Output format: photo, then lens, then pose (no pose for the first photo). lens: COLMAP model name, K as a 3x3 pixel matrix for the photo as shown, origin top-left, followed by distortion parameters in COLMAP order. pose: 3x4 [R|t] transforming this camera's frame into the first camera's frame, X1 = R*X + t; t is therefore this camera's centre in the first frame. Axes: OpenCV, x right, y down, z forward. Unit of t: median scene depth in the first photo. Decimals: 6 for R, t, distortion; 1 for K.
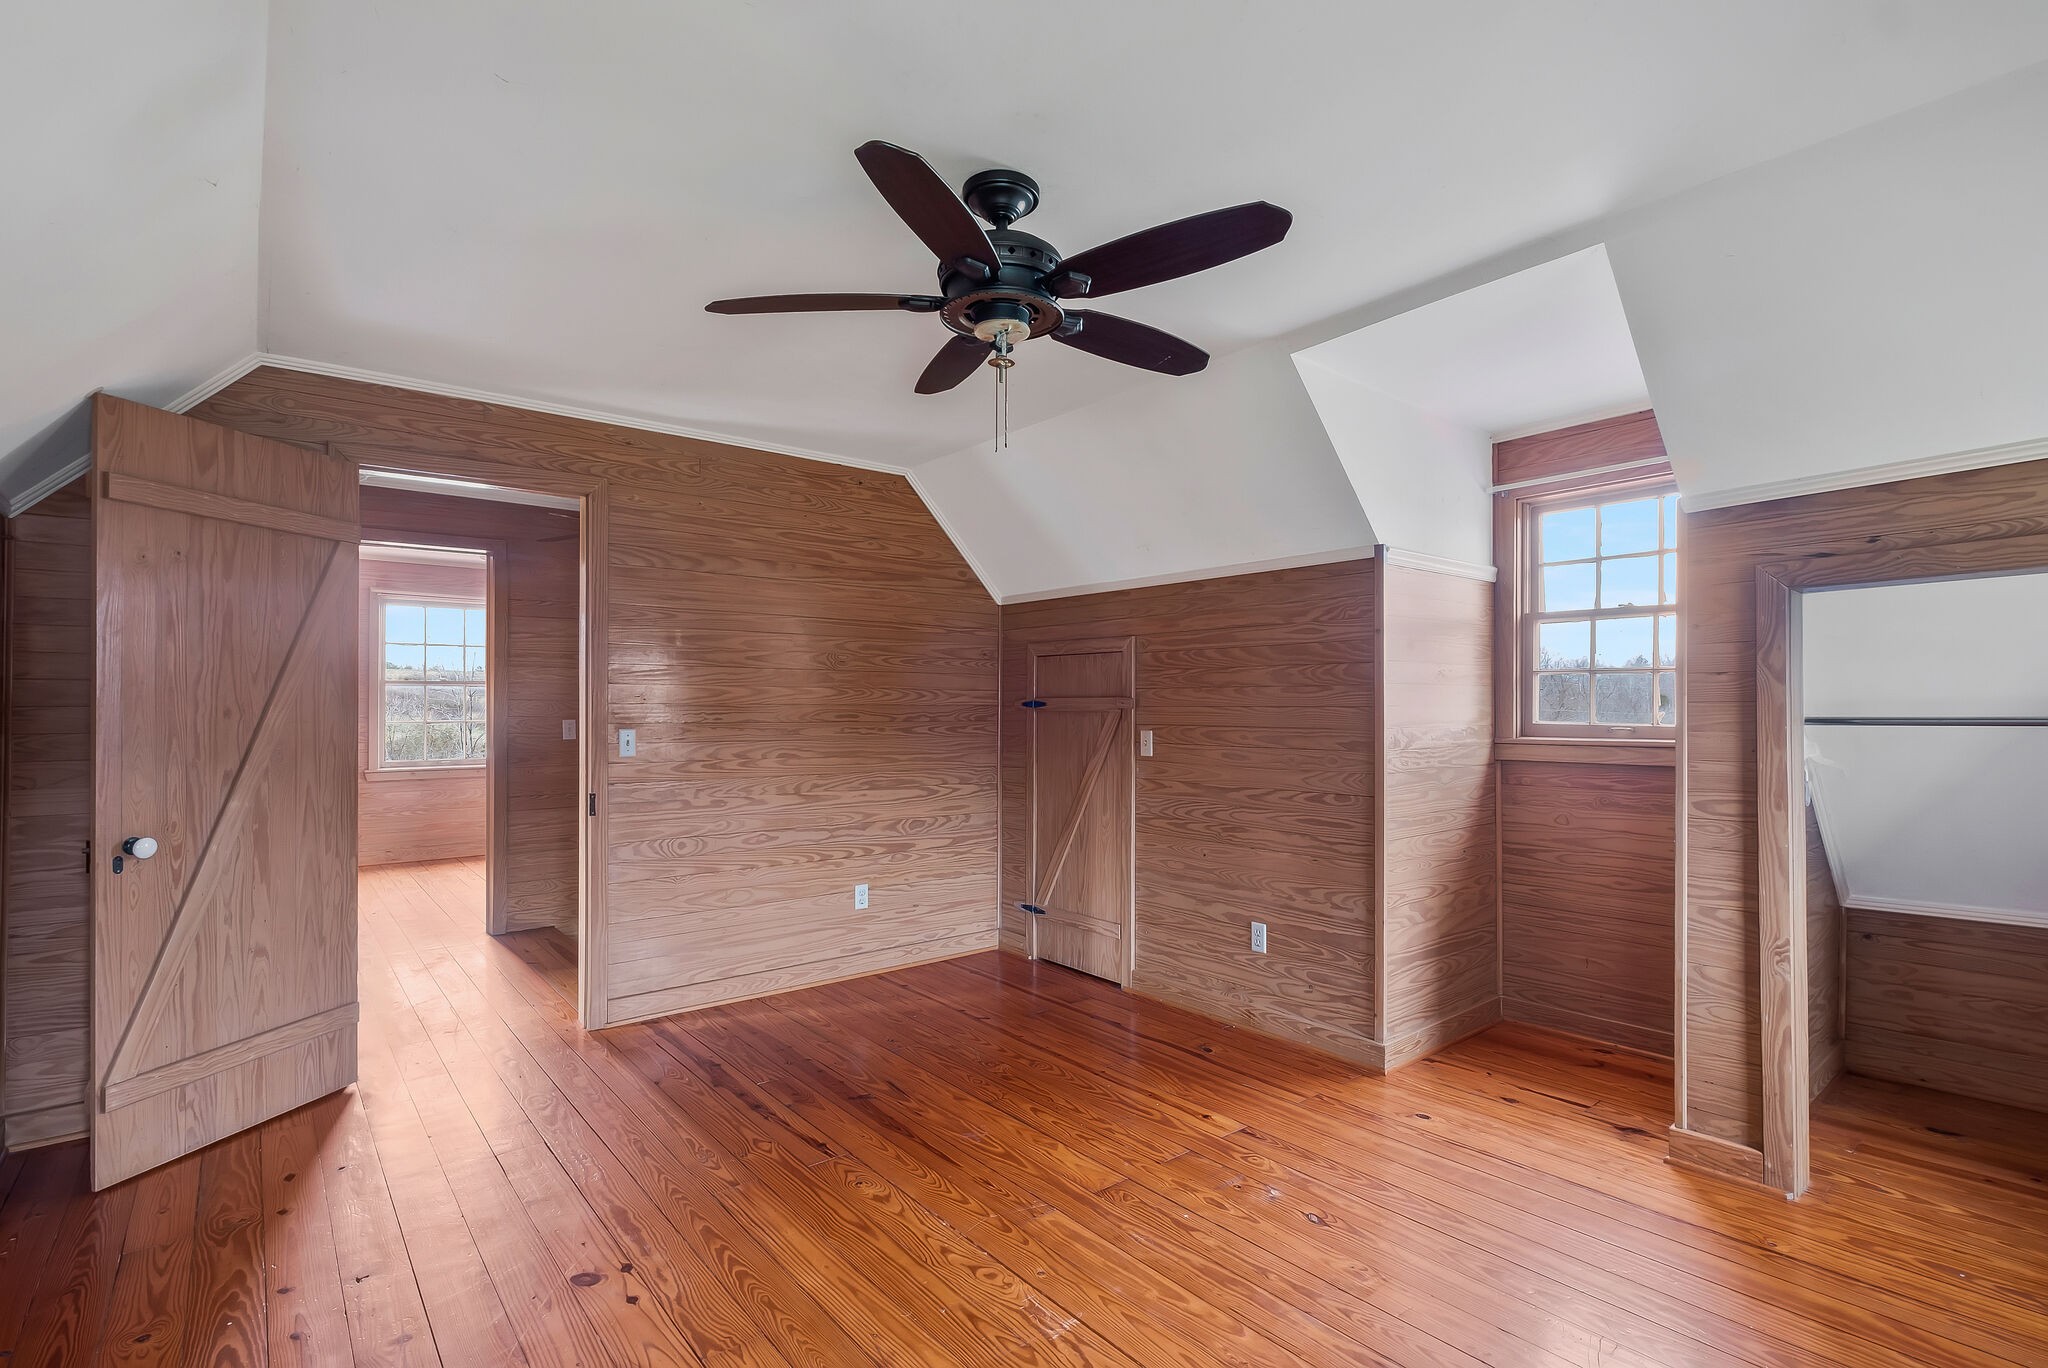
lens RADIAL K [[983.3, 0, 1039.3], [0, 983.3, 695.8], [0, 0, 1]] dist [0.003658, -0.001097]
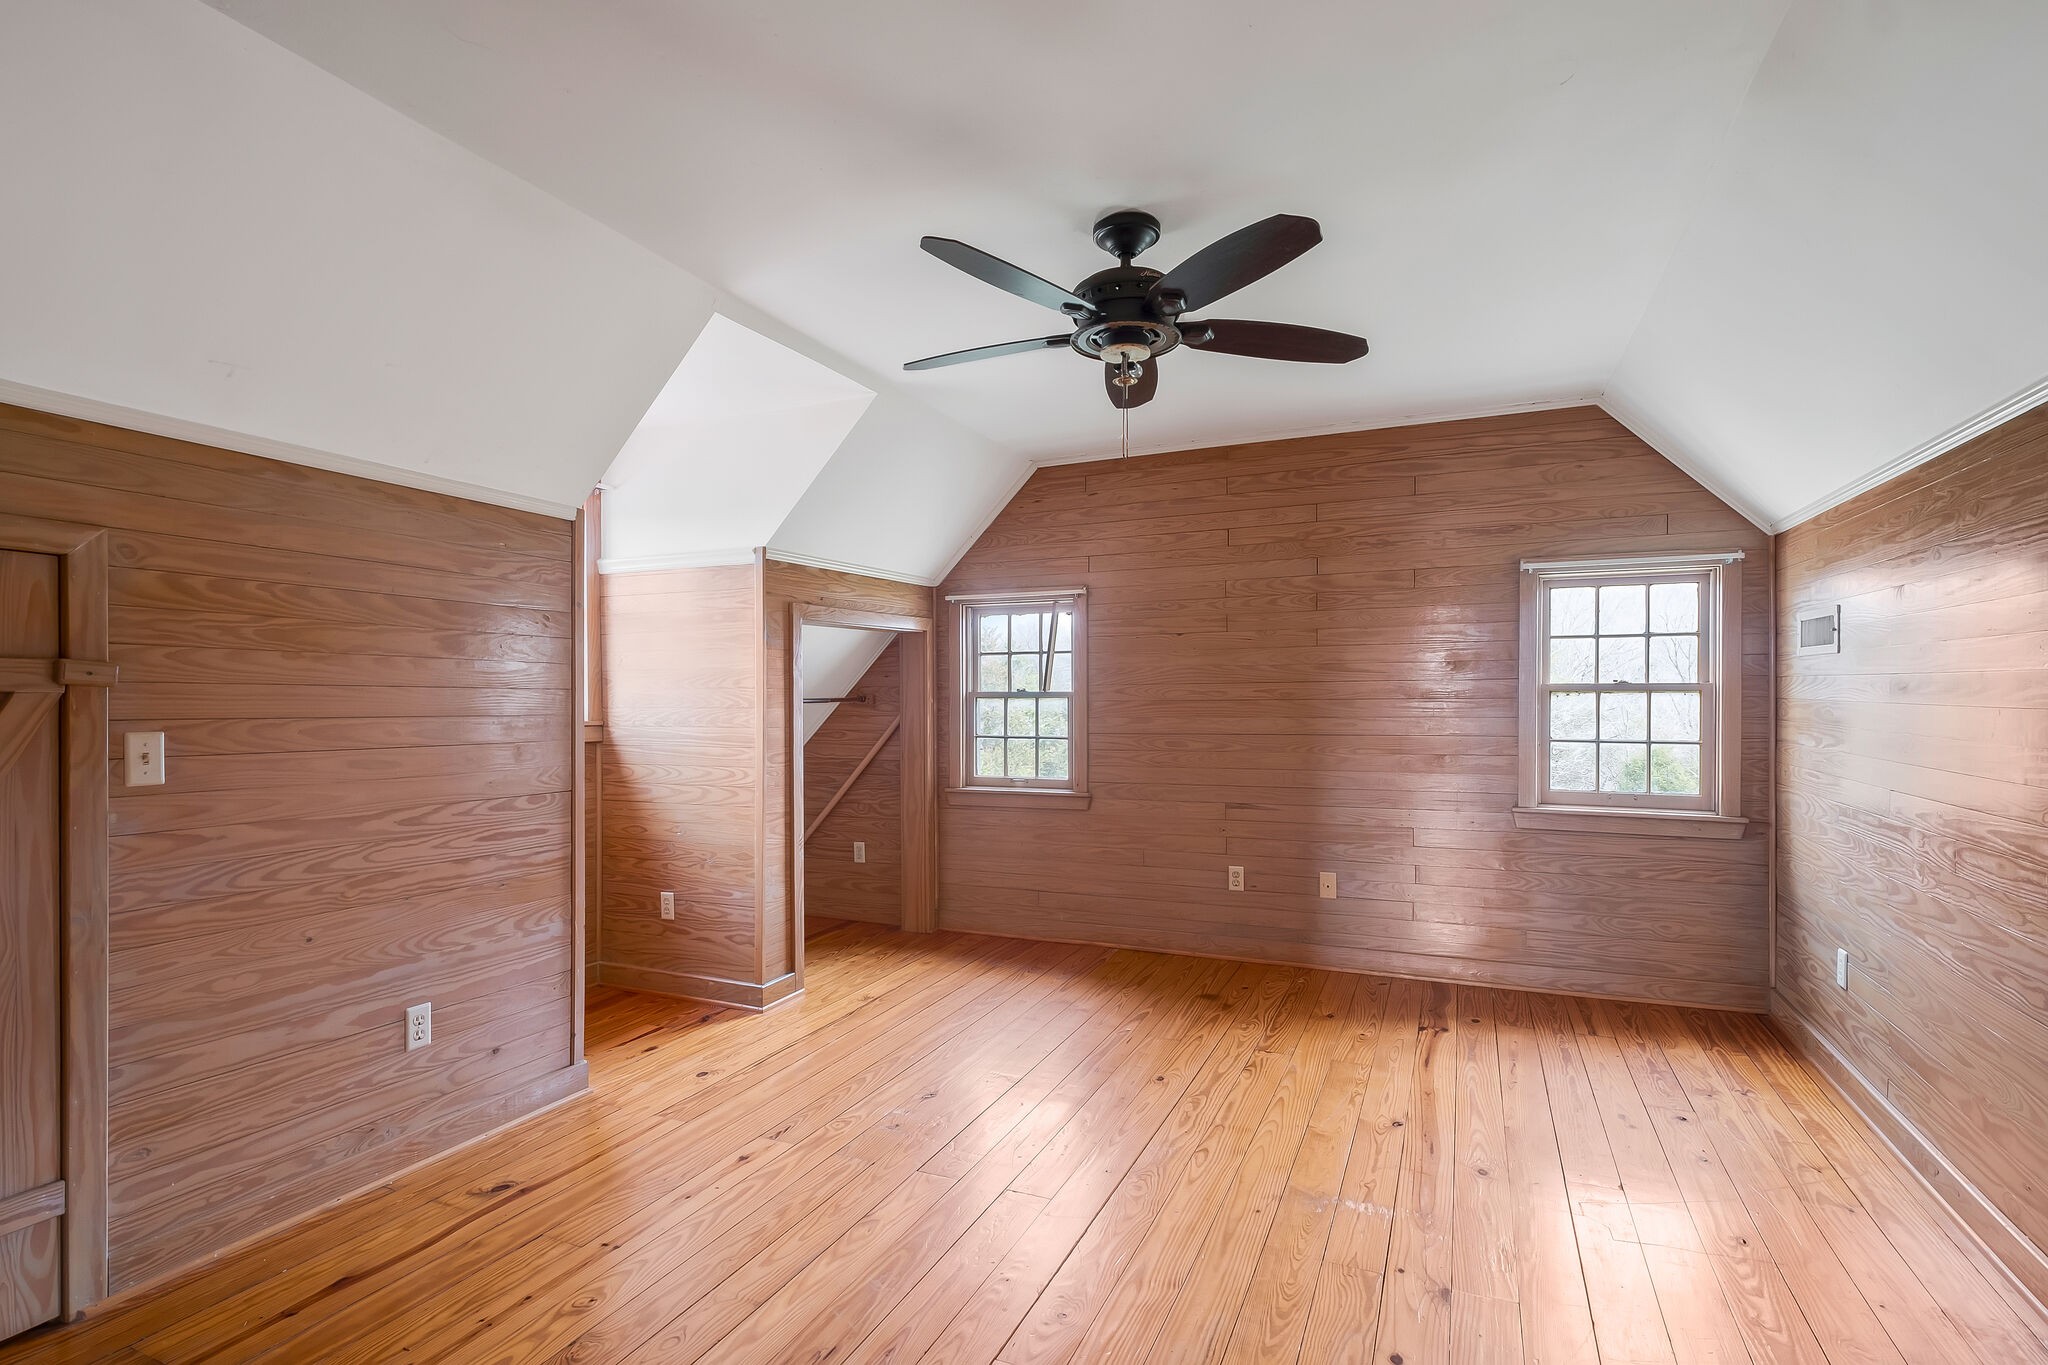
lens RADIAL K [[983.3, 0, 1036.5], [0, 983.3, 695.0], [0, 0, 1]] dist [0.003658, -0.001097]
pose [[-0.460778, 0.007574, 0.887483, -0.567071], [-0.009062, 0.999871, -0.013238, 0.021628], [-0.887469, -0.014142, -0.460650, 0.919491]]
